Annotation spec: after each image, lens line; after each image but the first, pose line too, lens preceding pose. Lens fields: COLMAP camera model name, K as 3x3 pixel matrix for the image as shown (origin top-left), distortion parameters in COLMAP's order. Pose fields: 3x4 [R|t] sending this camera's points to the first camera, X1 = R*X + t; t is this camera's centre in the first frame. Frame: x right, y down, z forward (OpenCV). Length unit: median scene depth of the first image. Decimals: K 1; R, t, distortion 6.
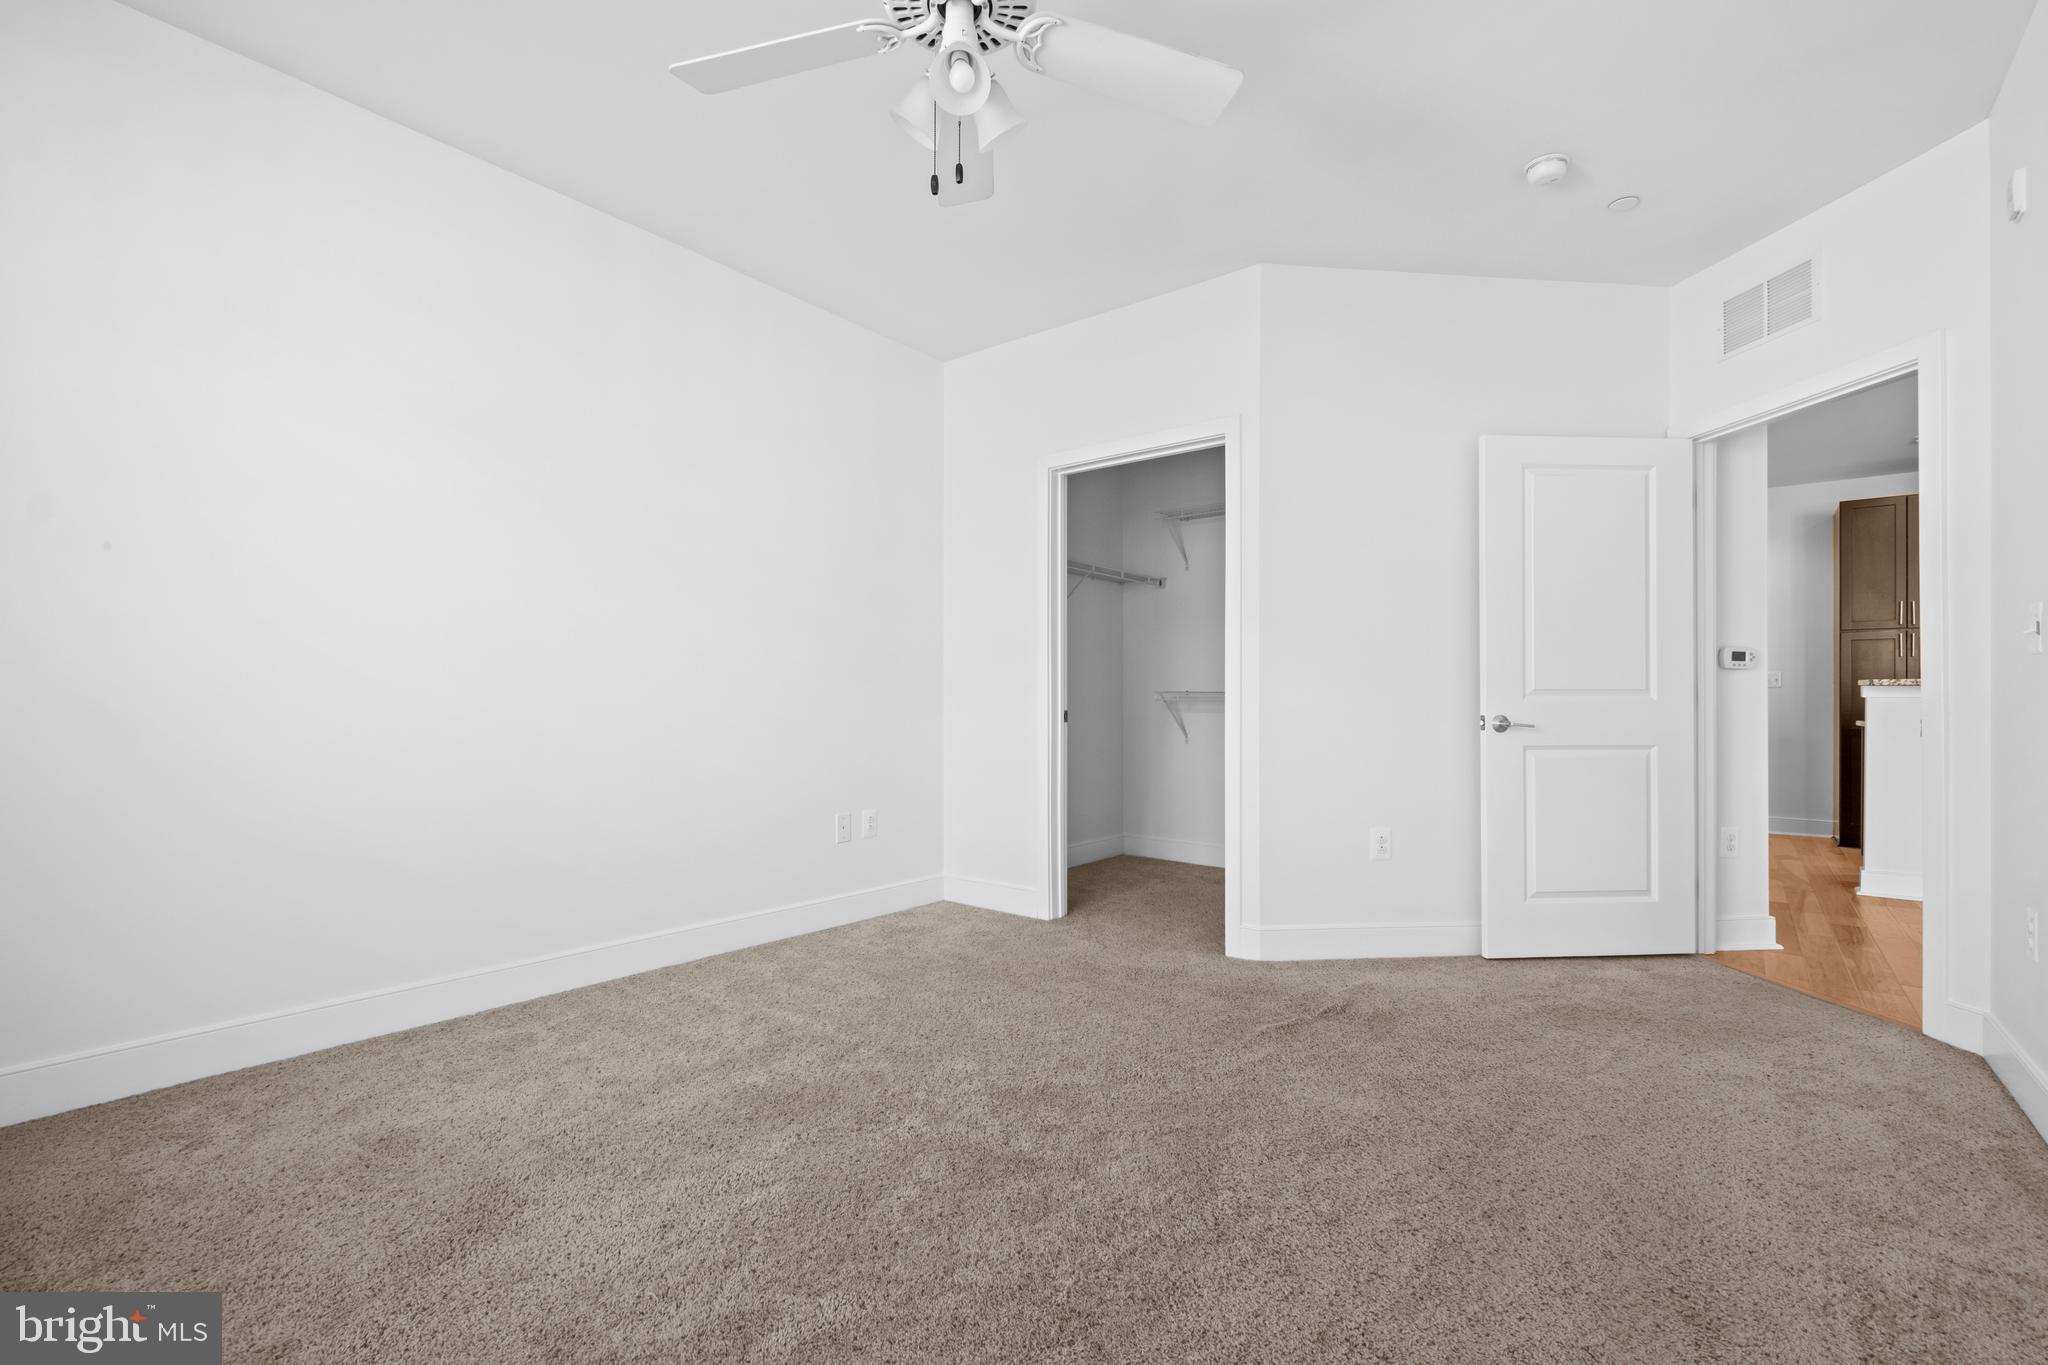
lens RADIAL K [[896.4, 0, 1020.6], [0, 896.4, 693.1], [0, 0, 1]] dist [0.007221, -0.006251]
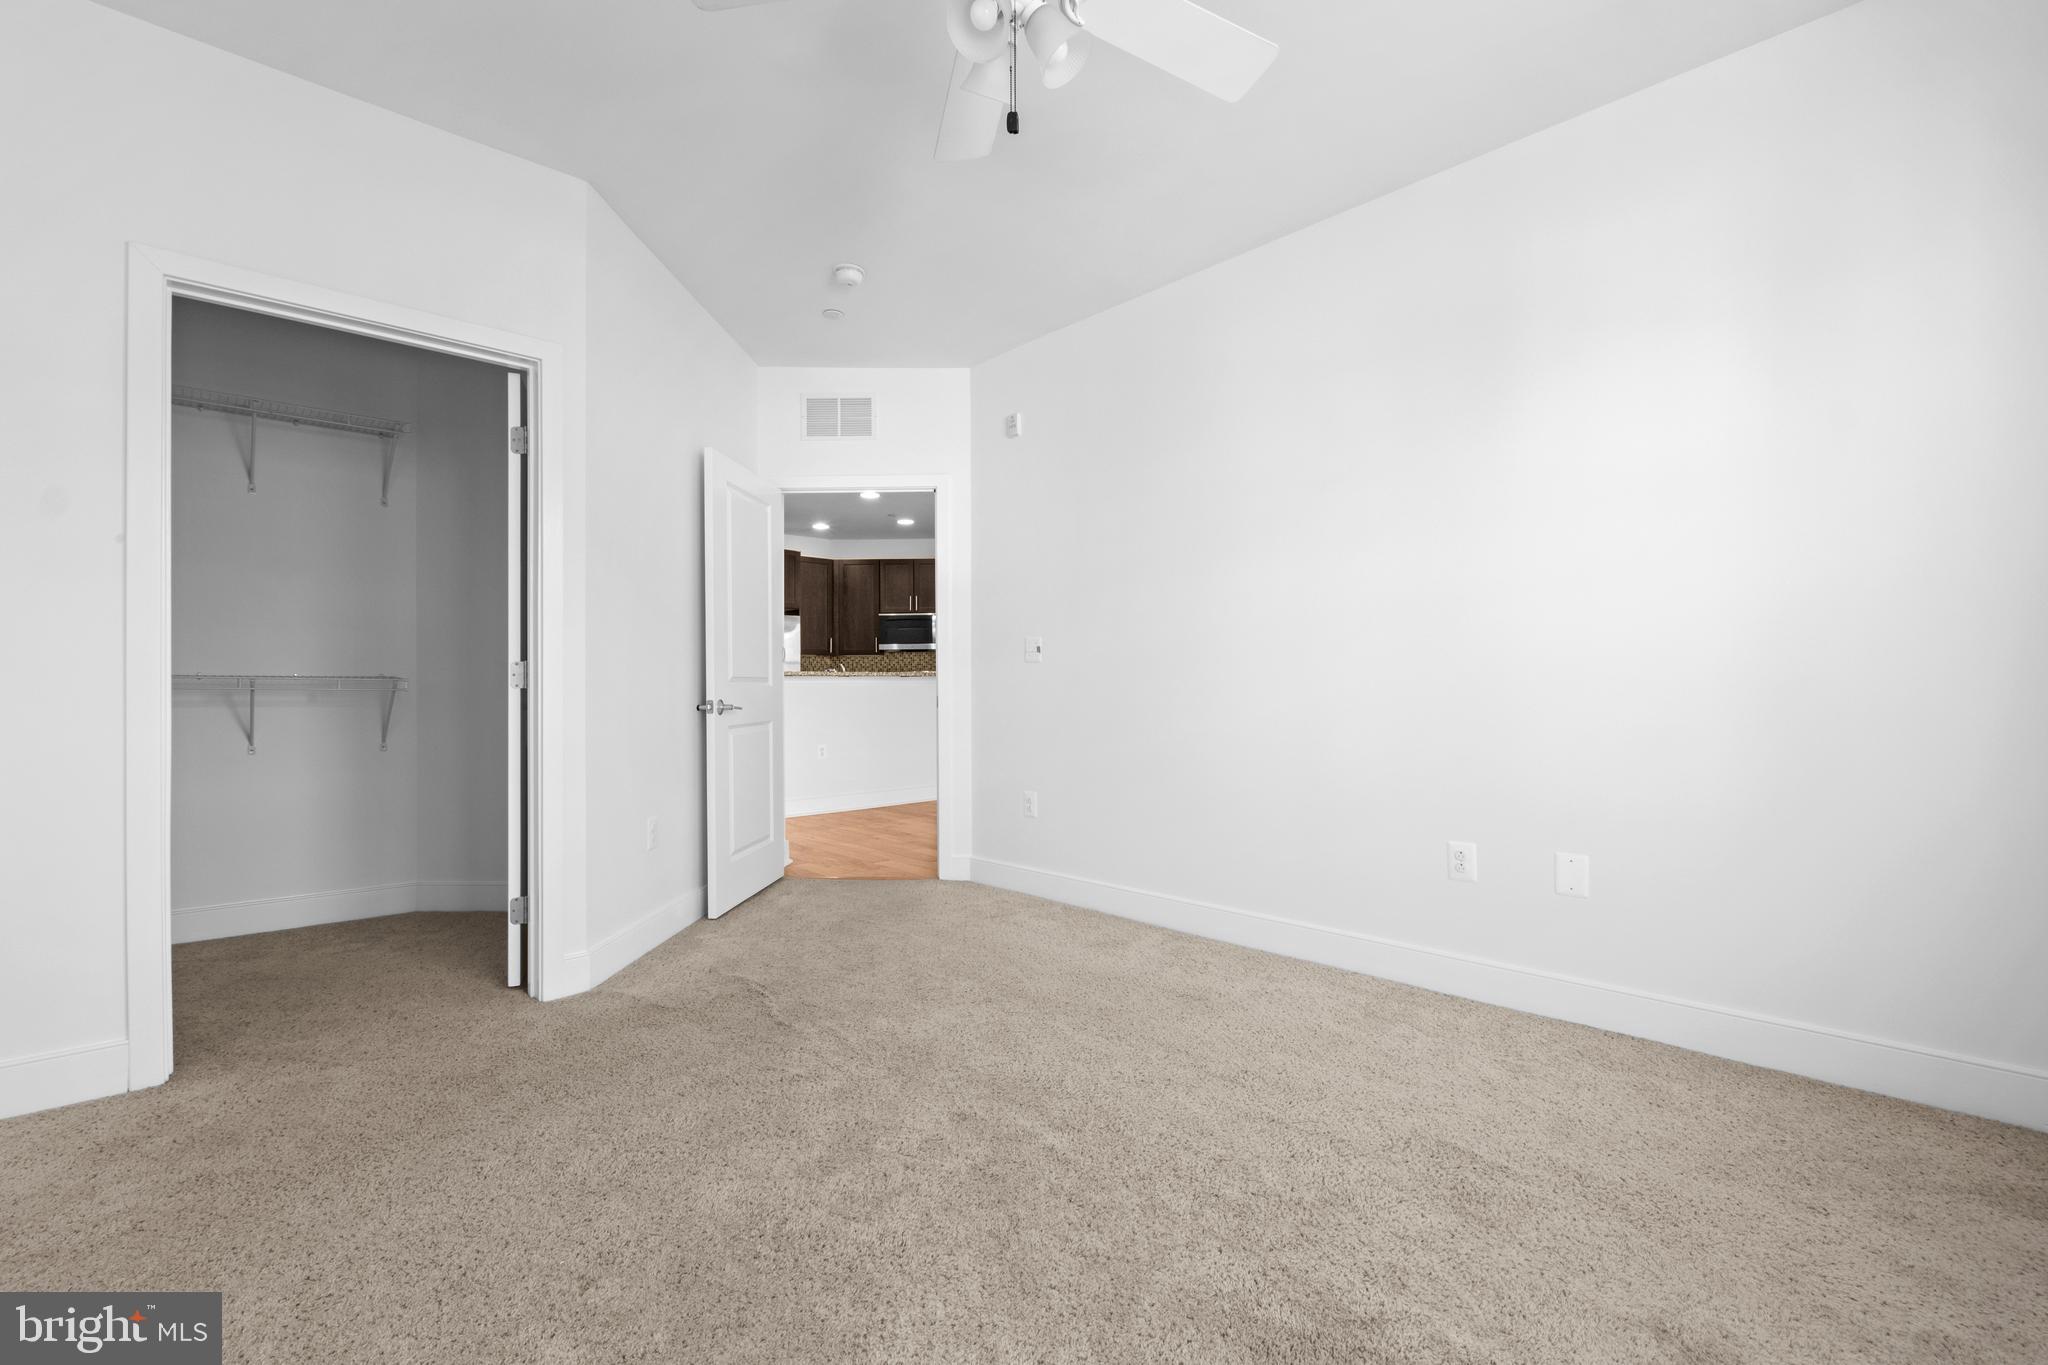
lens RADIAL K [[896.4, 0, 1024.2], [0, 896.4, 672.1], [0, 0, 1]] dist [0.007221, -0.006251]
pose [[0.142077, 0.013130, 0.989769, -0.554713], [-0.004854, 0.999909, -0.012568, 0.003313], [-0.989844, -0.003019, 0.142127, 0.487168]]
